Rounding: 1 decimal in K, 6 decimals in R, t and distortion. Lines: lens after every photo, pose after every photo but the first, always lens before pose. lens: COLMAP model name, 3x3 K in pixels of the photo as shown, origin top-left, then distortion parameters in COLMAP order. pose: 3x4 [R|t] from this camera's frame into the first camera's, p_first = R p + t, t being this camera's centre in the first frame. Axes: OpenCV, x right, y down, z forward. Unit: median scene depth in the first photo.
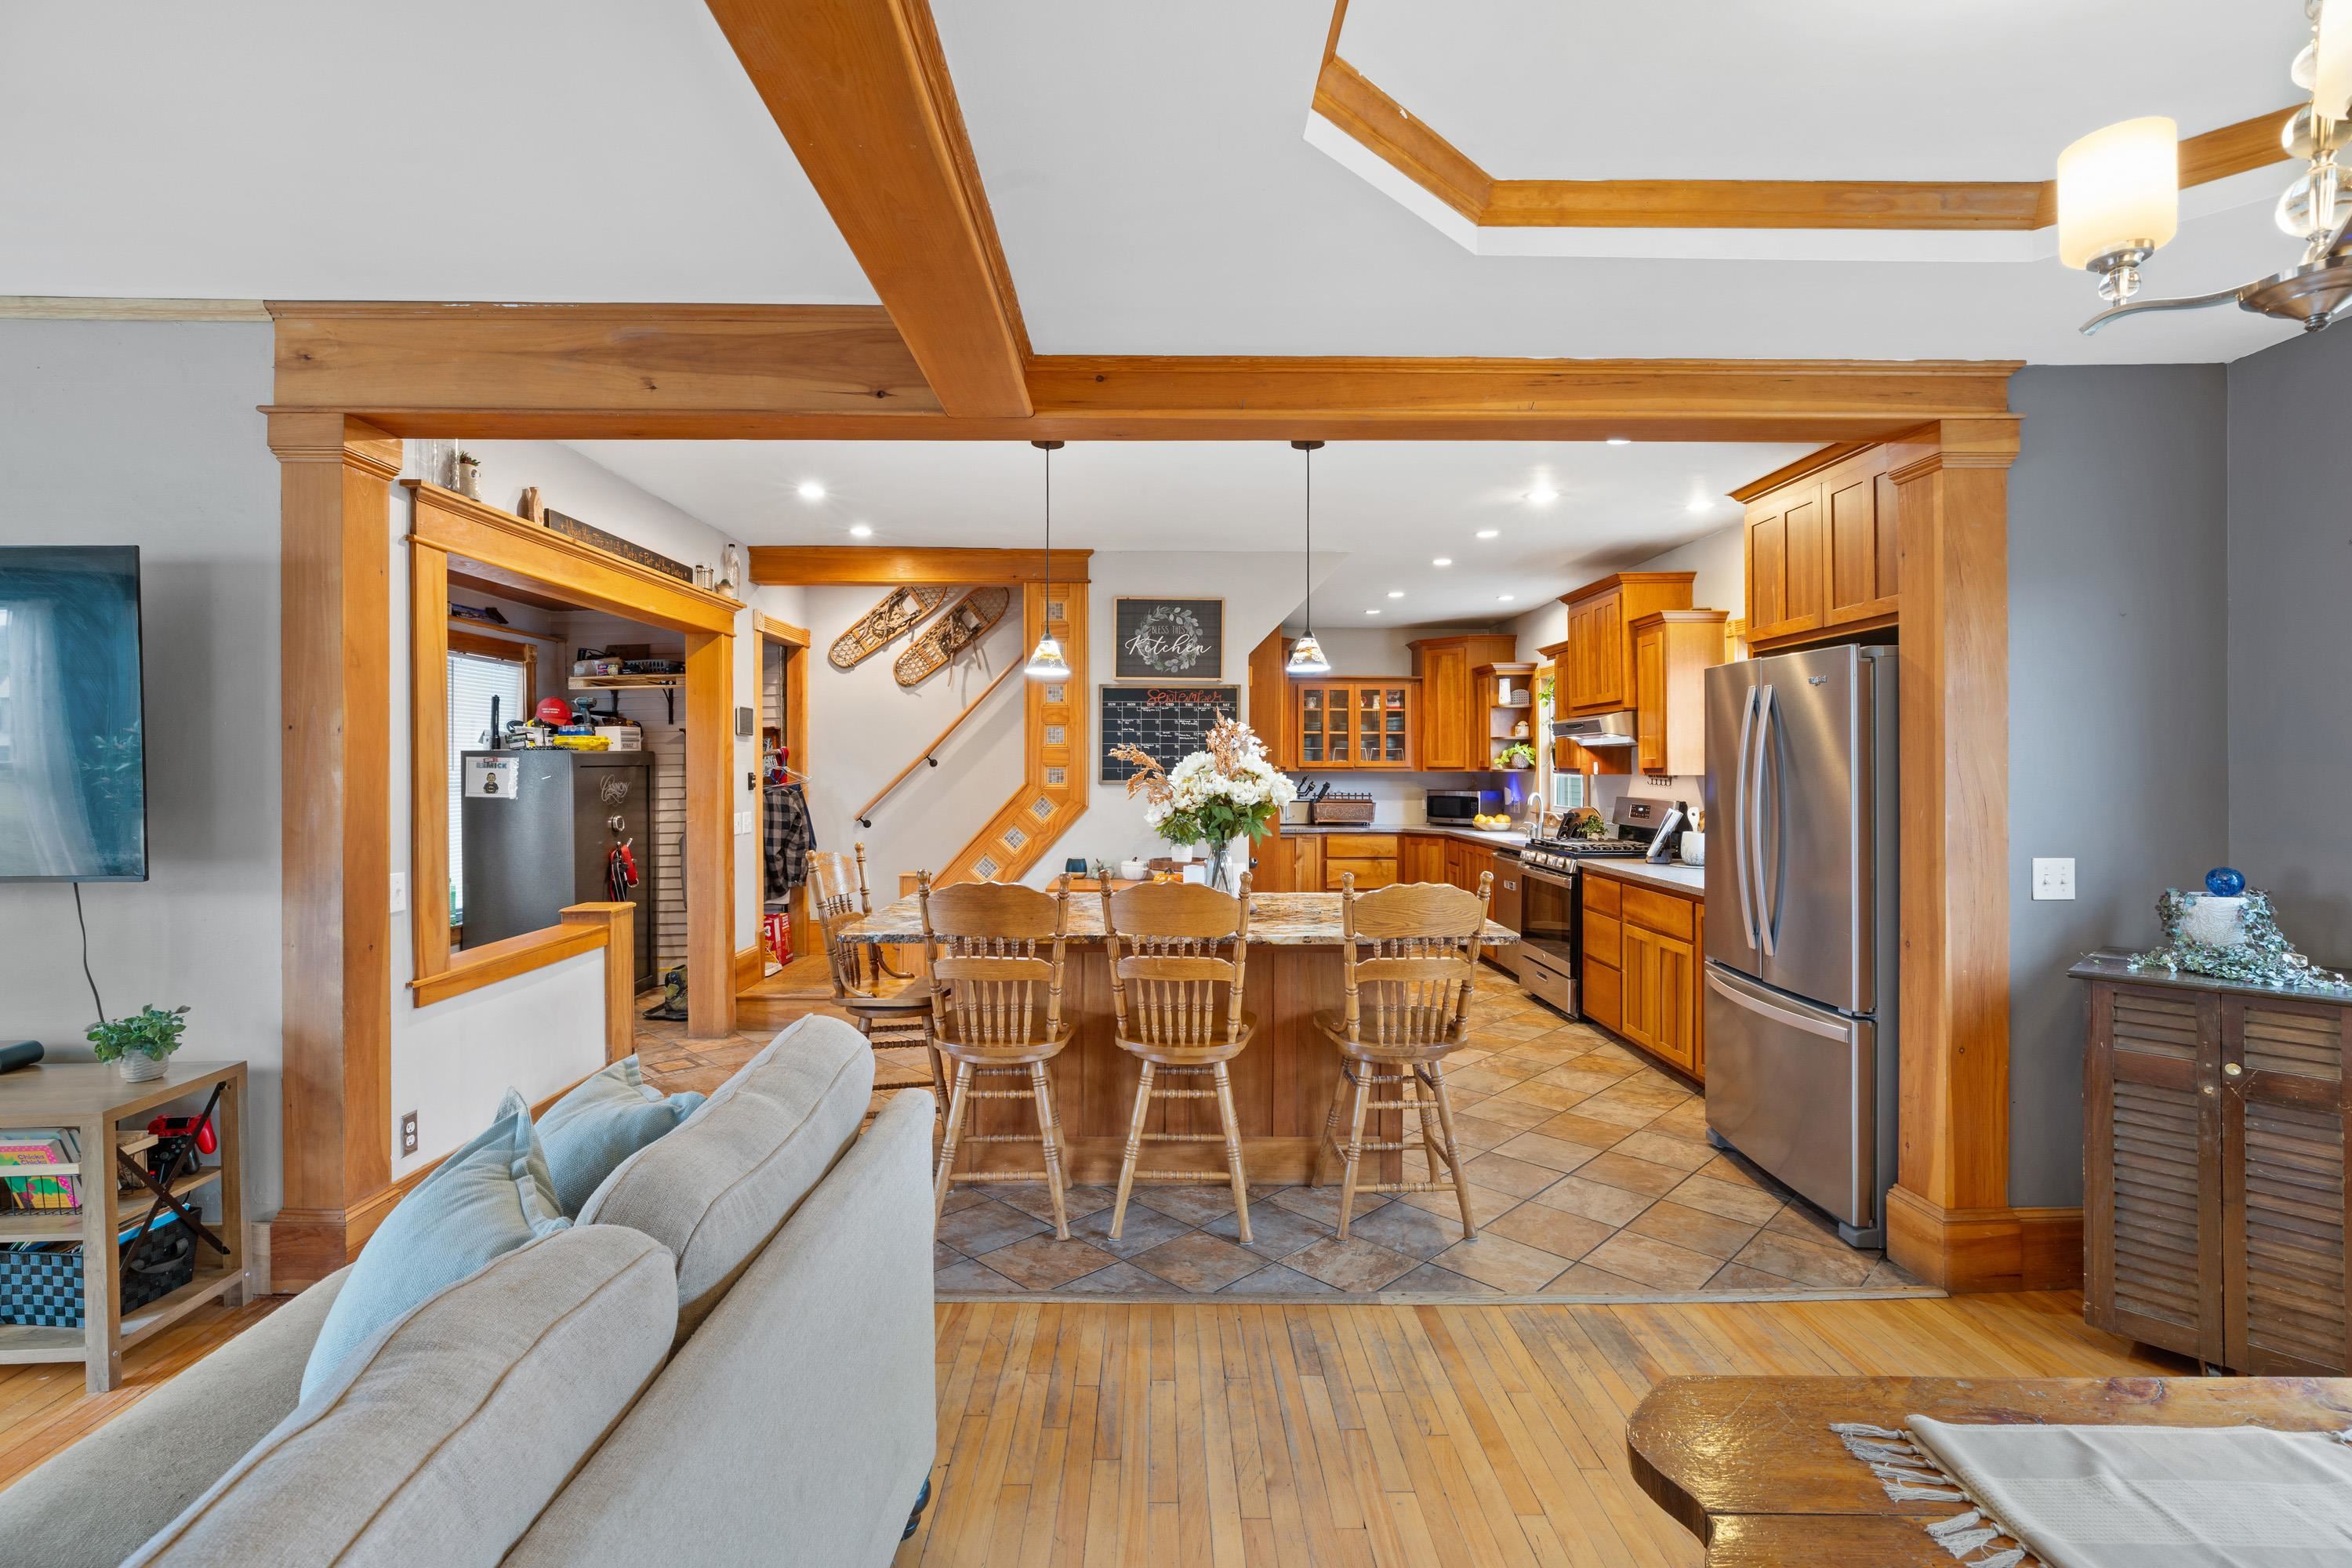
lens RADIAL K [[1084.7, 0, 1163.8], [0, 1084.7, 768.2], [0, 0, 1]] dist [-0.022340, 0.011877]
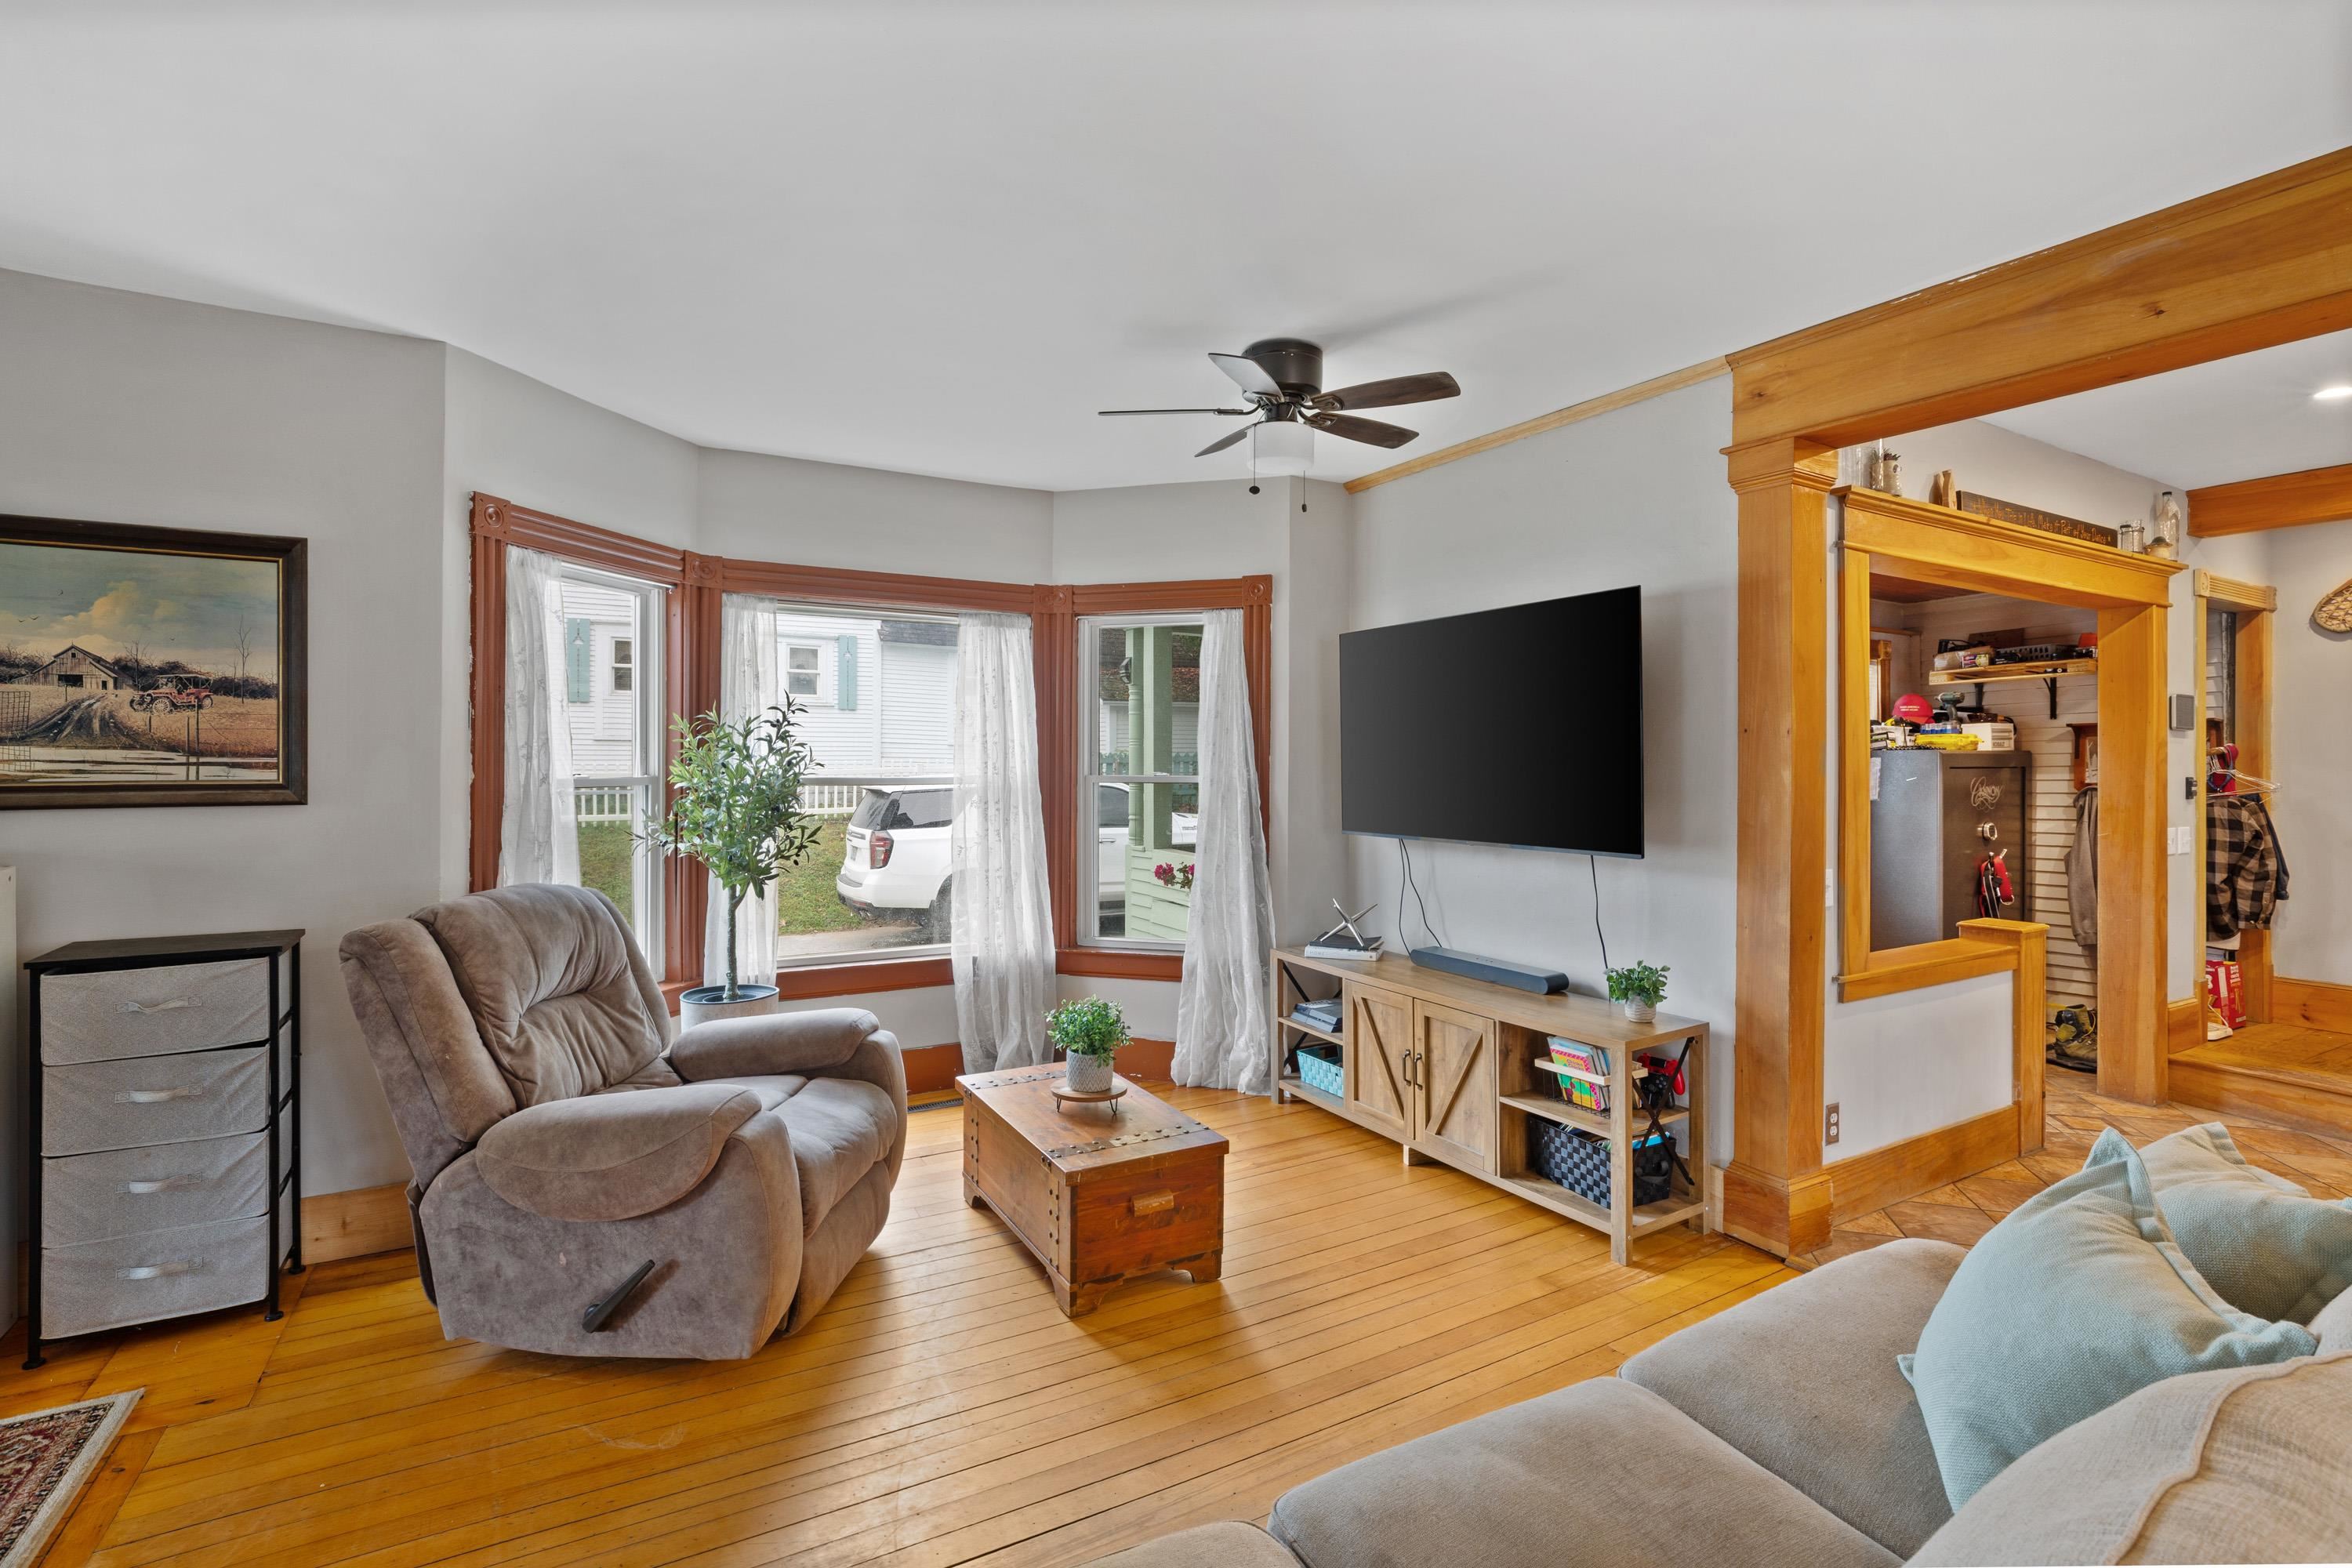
lens RADIAL K [[1087.9, 0, 1163.6], [0, 1087.9, 758.5], [0, 0, 1]] dist [-0.024302, 0.010248]
pose [[0.483096, 0.000960, -0.875567, -0.081225], [-0.009077, 0.999951, -0.003912, 0.000455], [0.875521, 0.009838, 0.483081, -0.044643]]
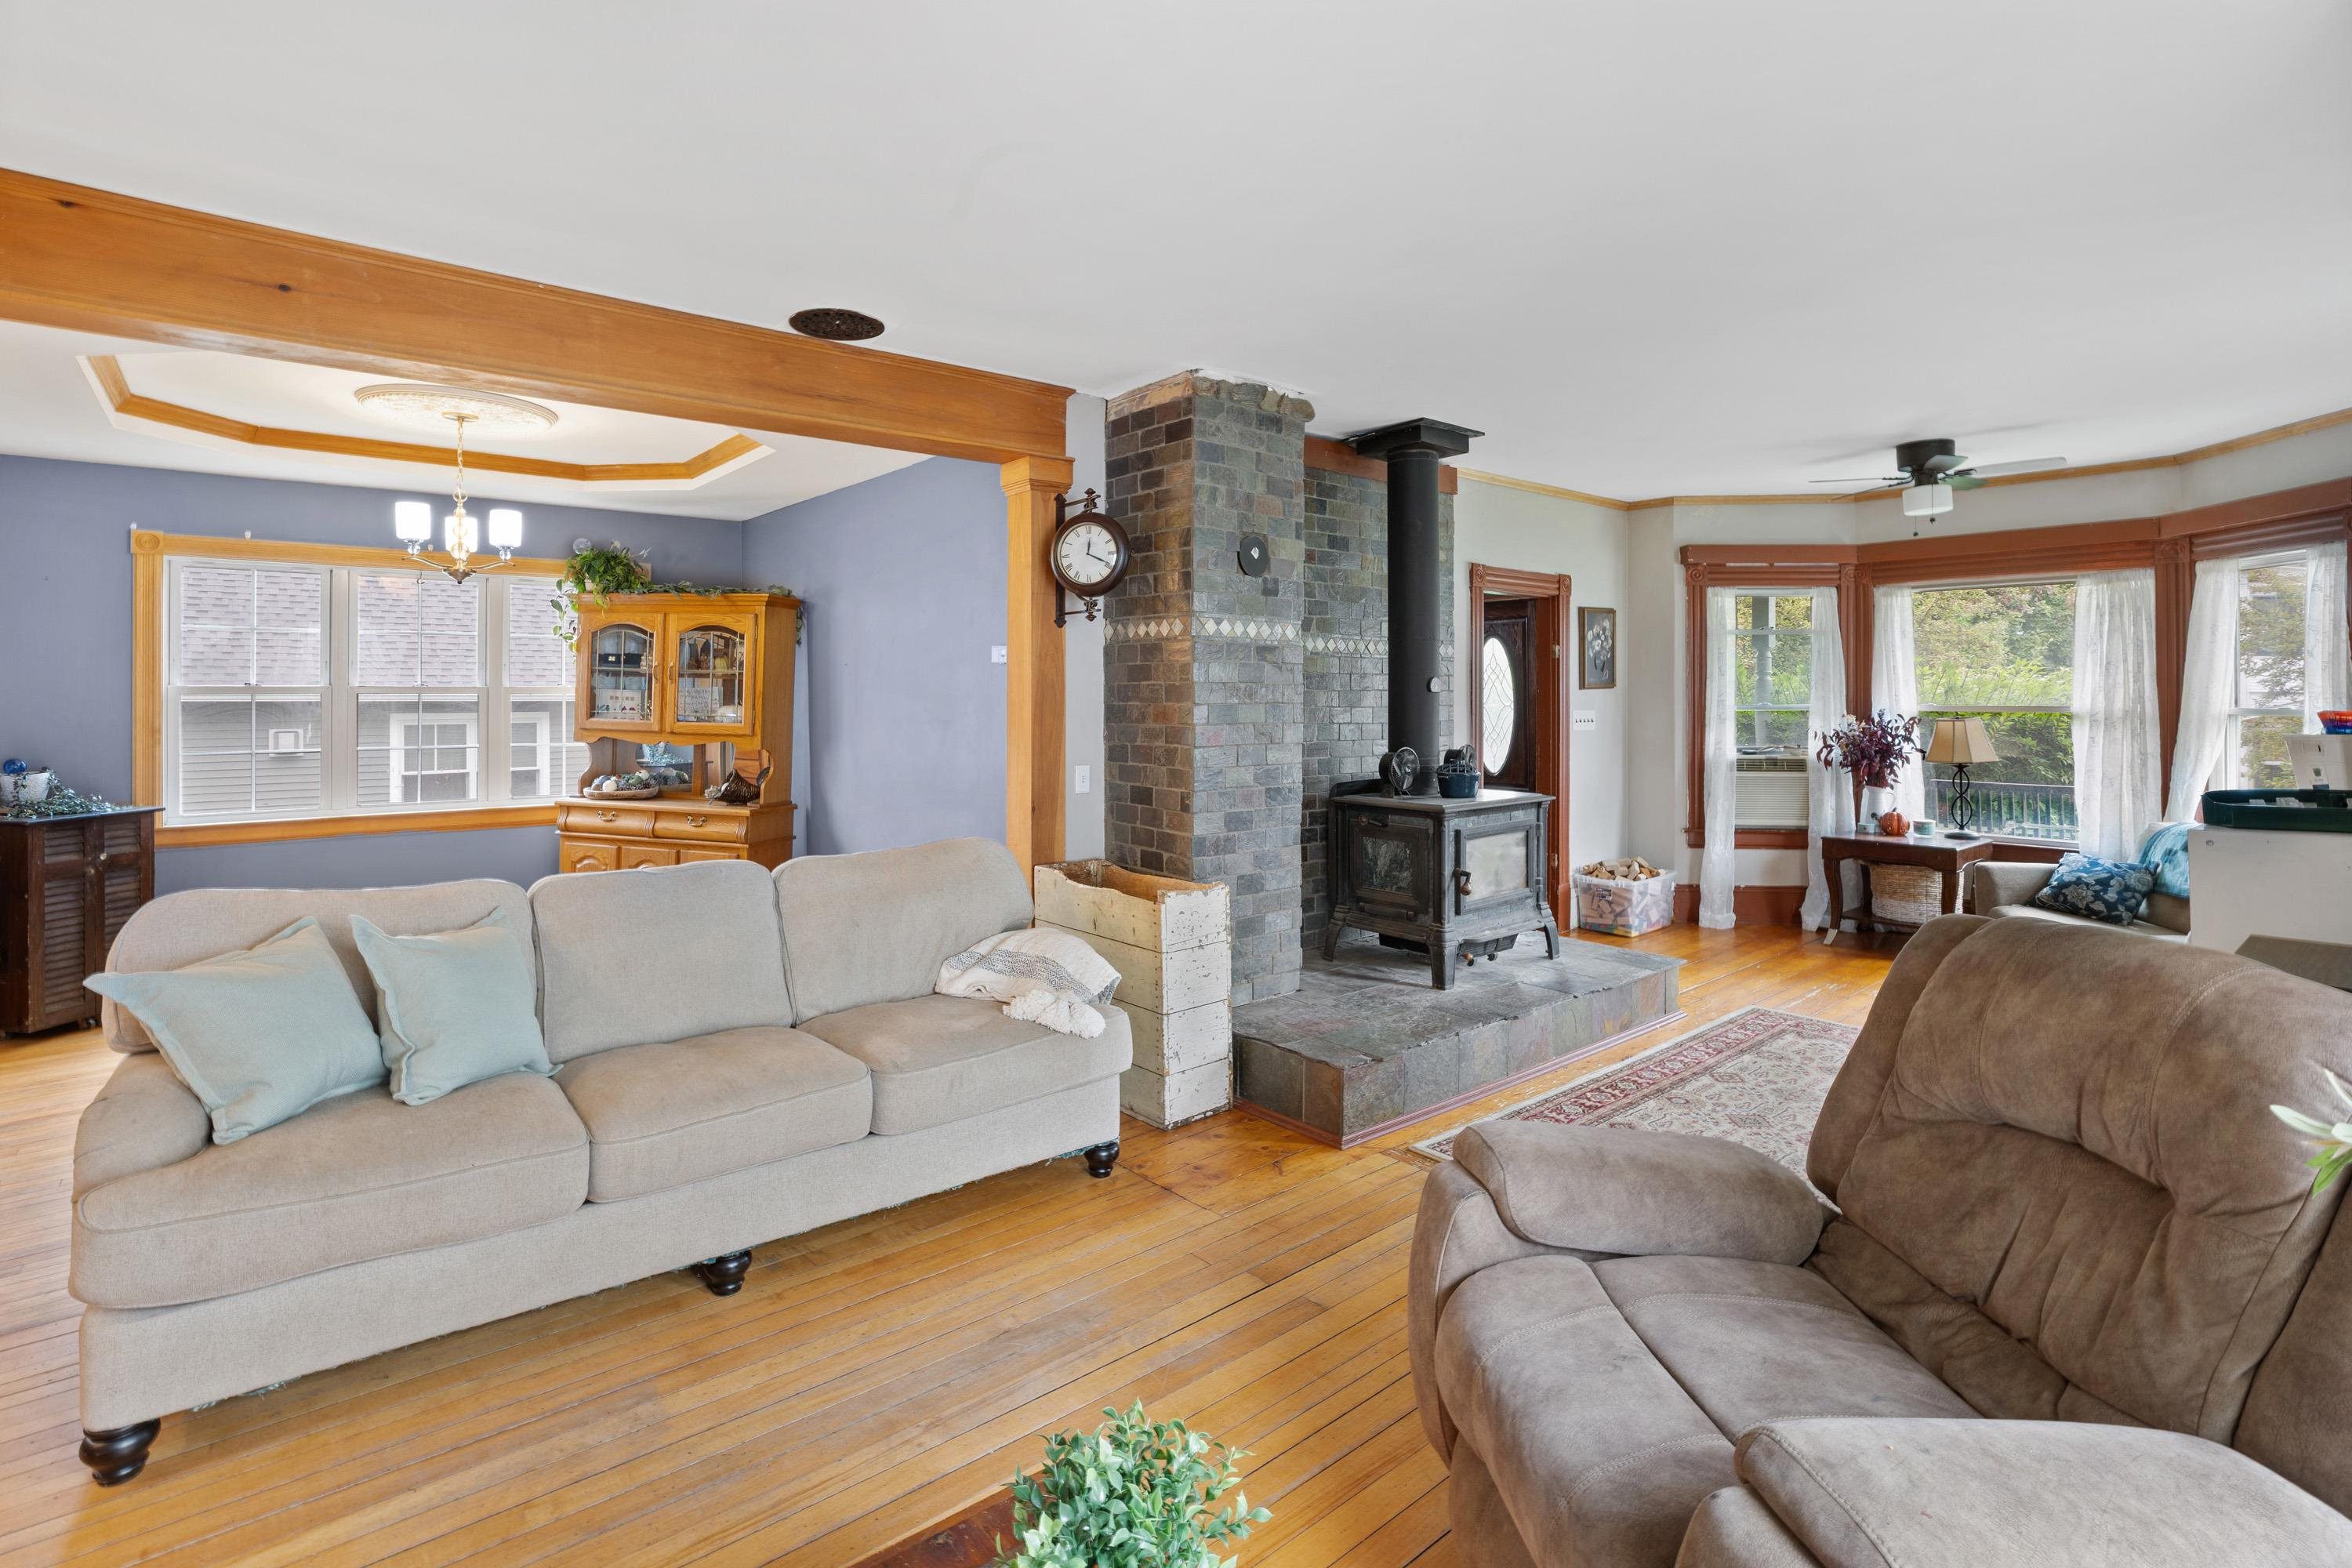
lens RADIAL K [[1108.9, 0, 1167.3], [0, 1108.9, 692.2], [0, 0, 1]] dist [-0.010699, 0.000255]
pose [[-0.632962, 0.002840, 0.774178, -0.952635], [0.005157, 0.999987, 0.000549, -0.002078], [-0.774166, 0.004340, -0.632968, 0.425382]]
